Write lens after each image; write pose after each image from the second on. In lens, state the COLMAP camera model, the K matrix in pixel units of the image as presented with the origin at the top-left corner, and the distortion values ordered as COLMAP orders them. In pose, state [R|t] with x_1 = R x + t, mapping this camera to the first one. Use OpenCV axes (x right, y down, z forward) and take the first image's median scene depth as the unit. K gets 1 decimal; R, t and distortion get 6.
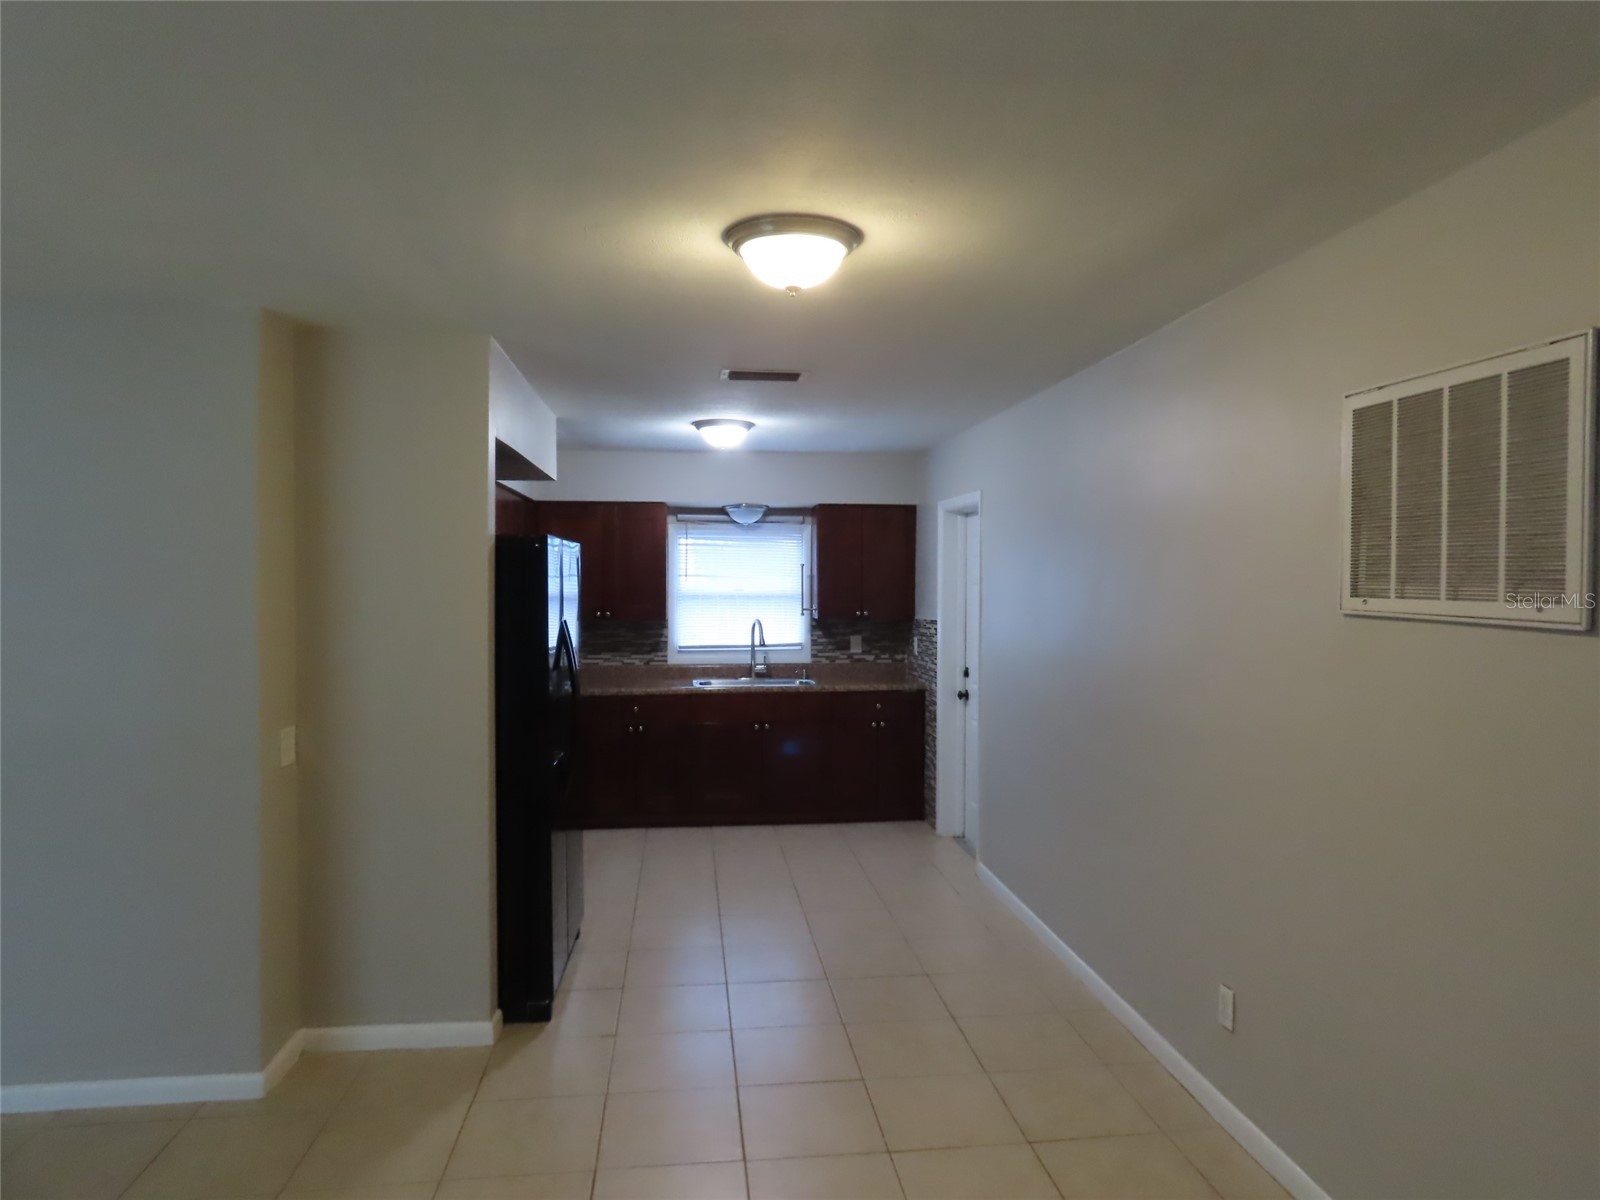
lens RADIAL K [[1025.5, 0, 796.4], [0, 1025.5, 600.5], [0, 0, 1]] dist [0.002639, -0.008700]
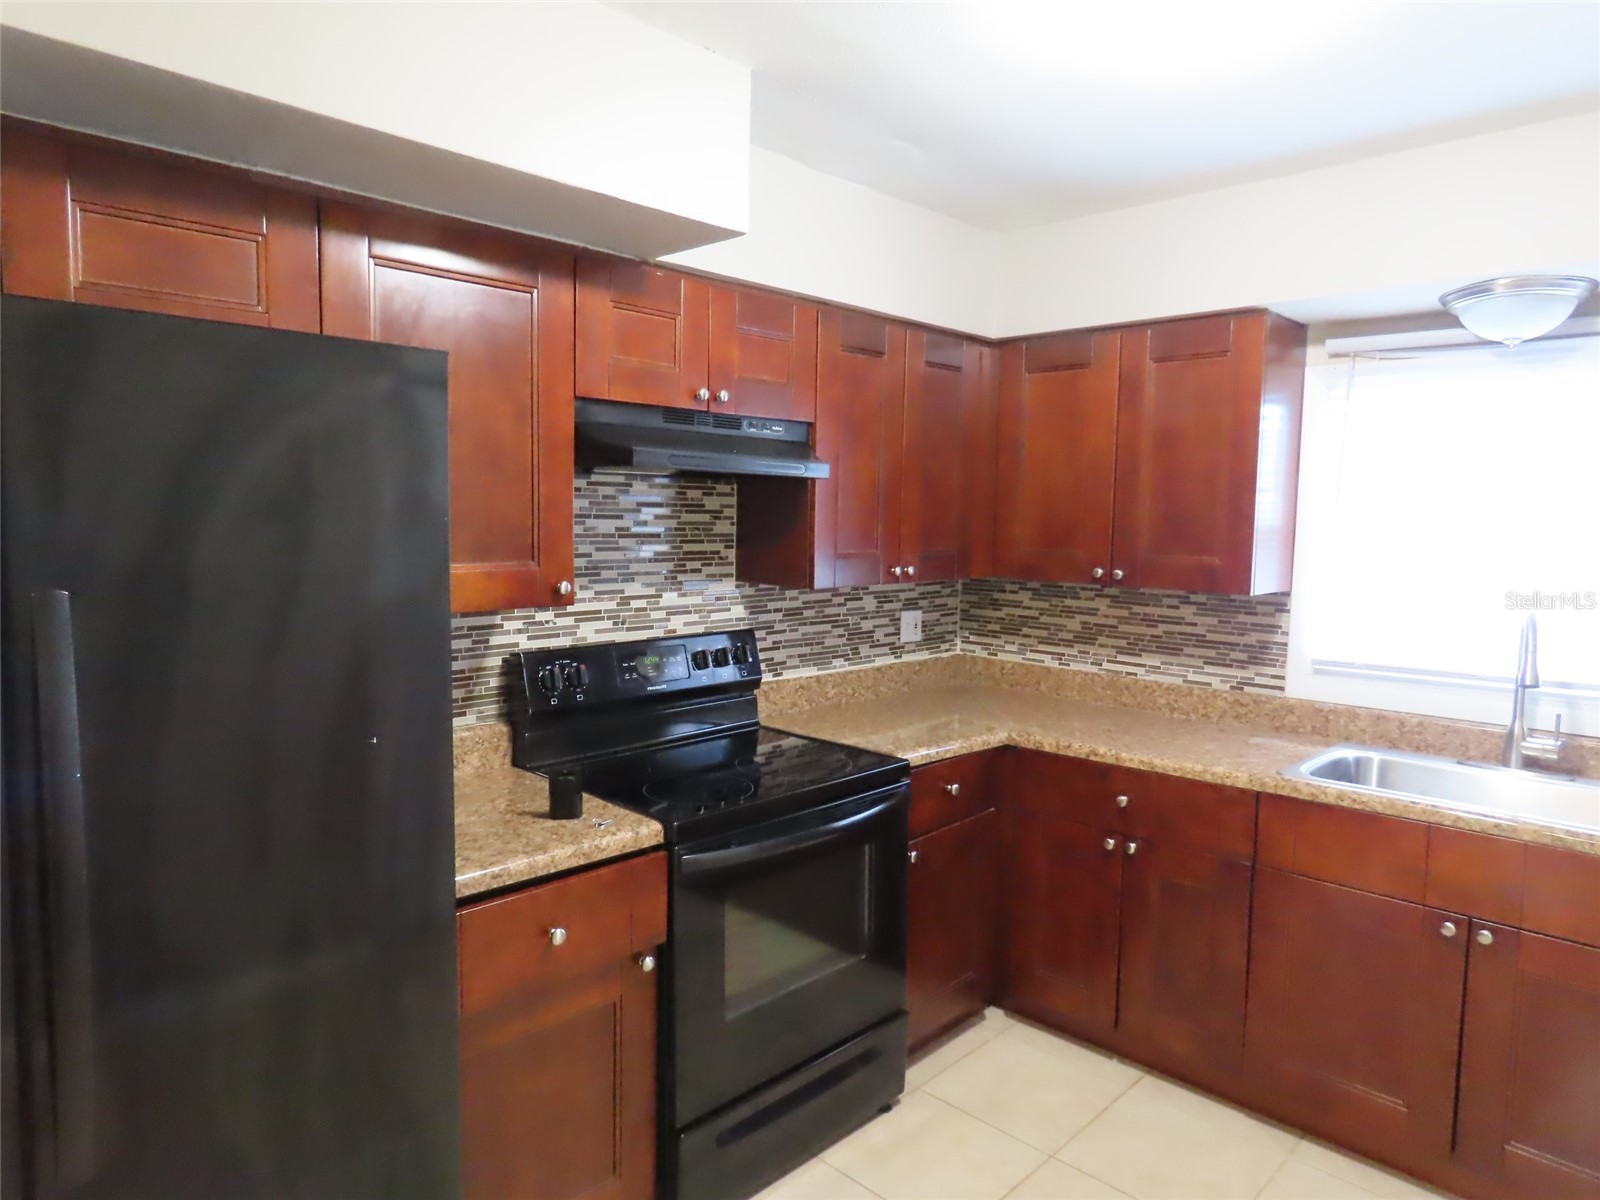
lens RADIAL K [[1025.5, 0, 796.4], [0, 1025.5, 600.5], [0, 0, 1]] dist [0.002639, -0.008700]
pose [[0.645165, 0.073421, -0.760507, 0.066954], [-0.027470, 0.996958, 0.072945, -0.003895], [0.763549, -0.026170, 0.645219, 0.567463]]
